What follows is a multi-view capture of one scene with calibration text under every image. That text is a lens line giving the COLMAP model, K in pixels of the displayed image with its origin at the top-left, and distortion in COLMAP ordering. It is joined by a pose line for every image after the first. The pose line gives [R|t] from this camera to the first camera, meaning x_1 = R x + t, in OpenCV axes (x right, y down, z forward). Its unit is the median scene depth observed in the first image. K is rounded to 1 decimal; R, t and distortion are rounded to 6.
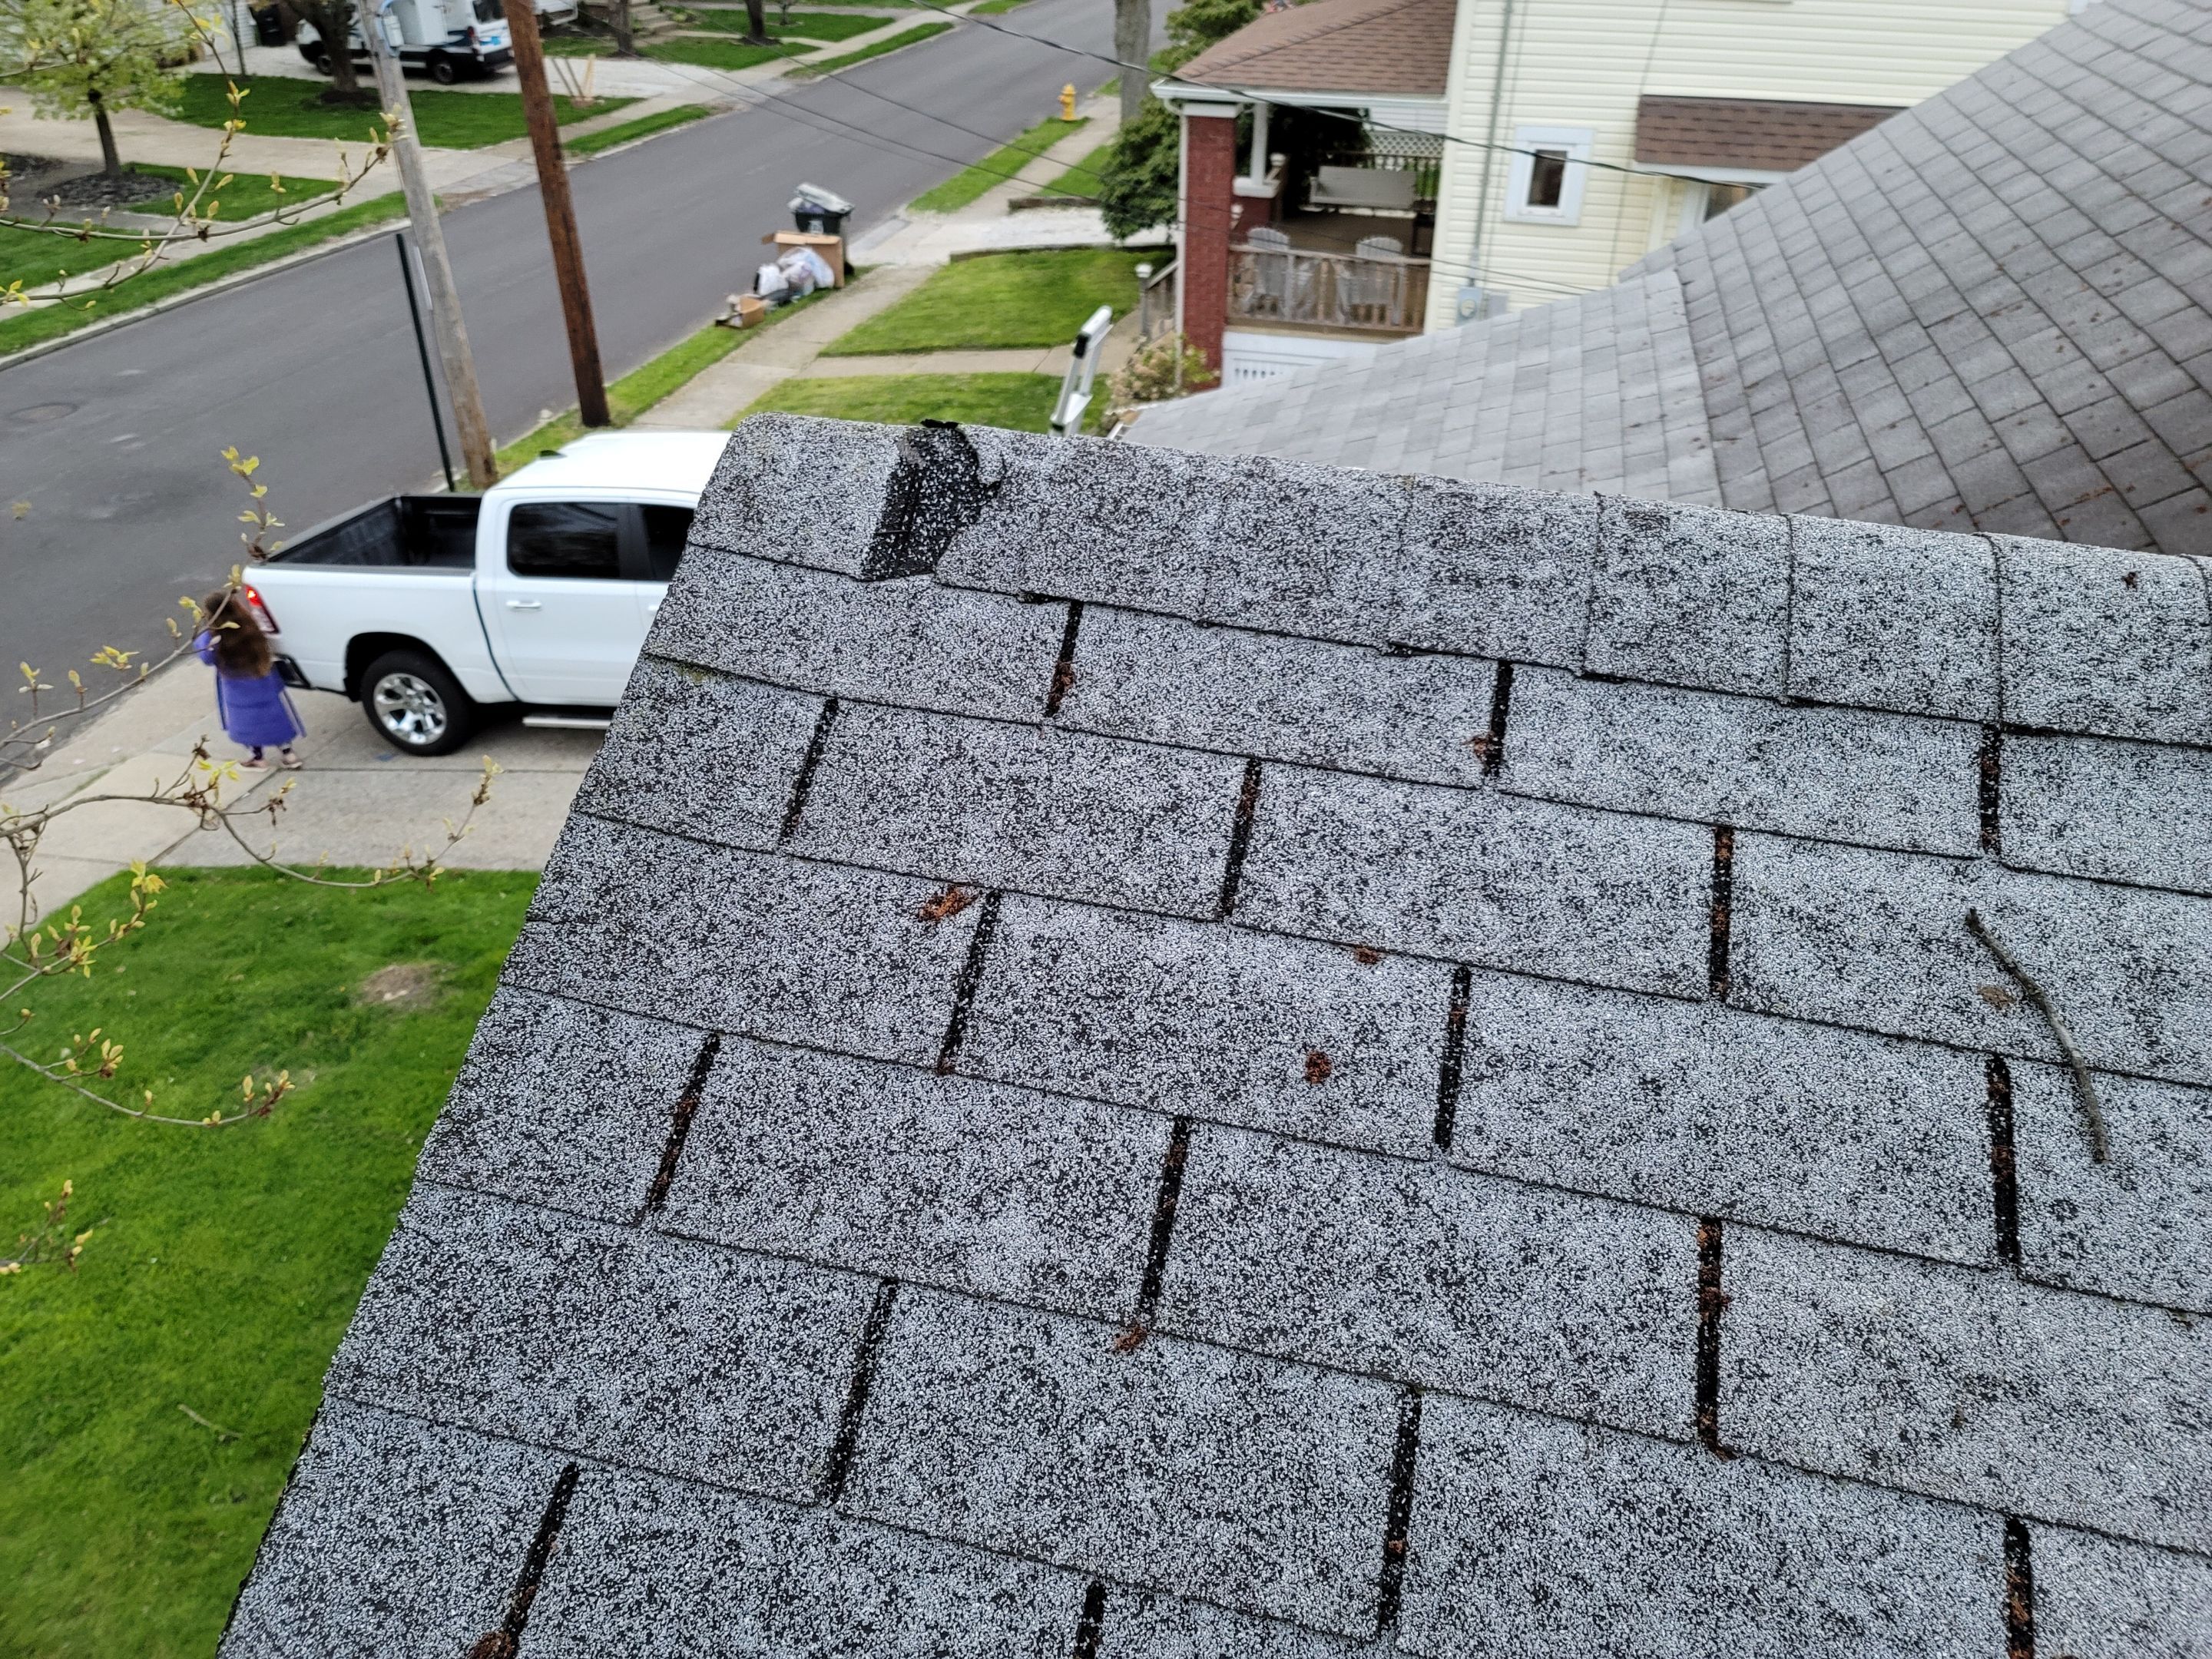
lens RADIAL K [[1656.2, 0, 1106.6], [0, 1656.2, 864.3], [0, 0, 1]] dist [0.033365, -0.001973]
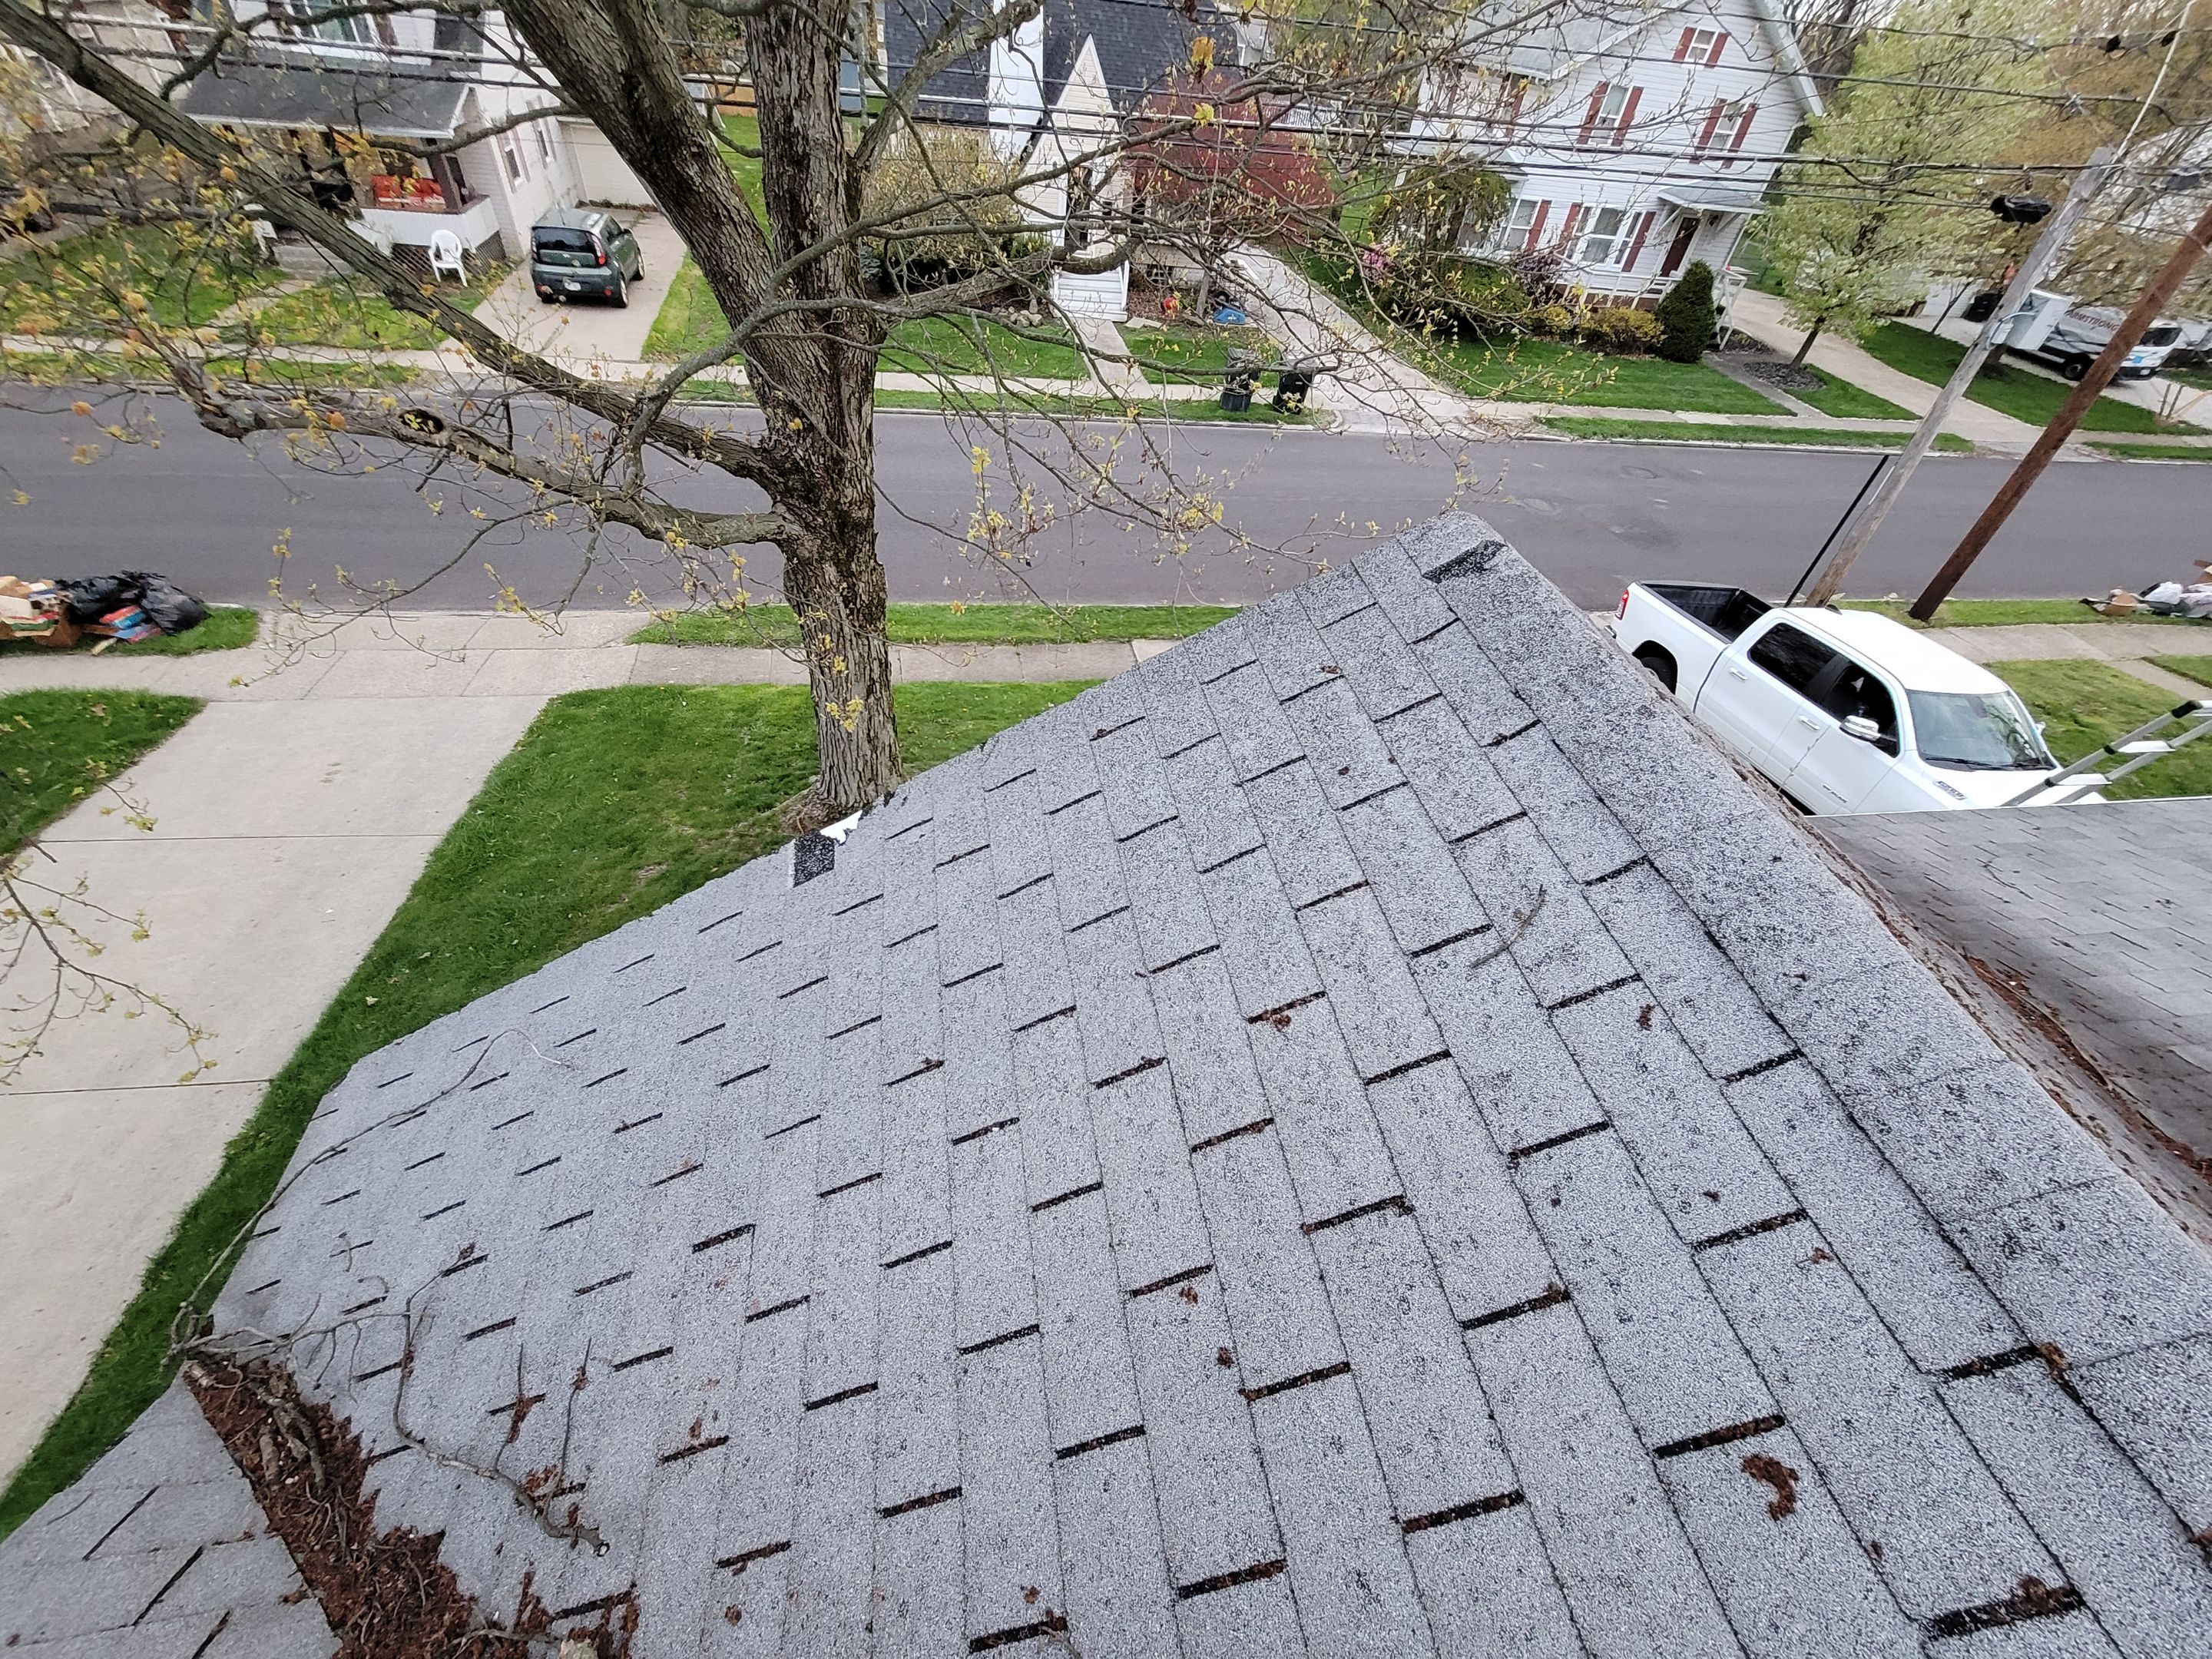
lens RADIAL K [[902.9, 0, 1103.7], [0, 902.9, 897.2], [0, 0, 1]] dist [0.000266, -0.000110]
pose [[0.374787, 0.680071, -0.630110, 1.003950], [-0.565561, 0.706250, 0.425854, -0.139935], [0.734626, 0.196761, 0.649315, -0.263010]]
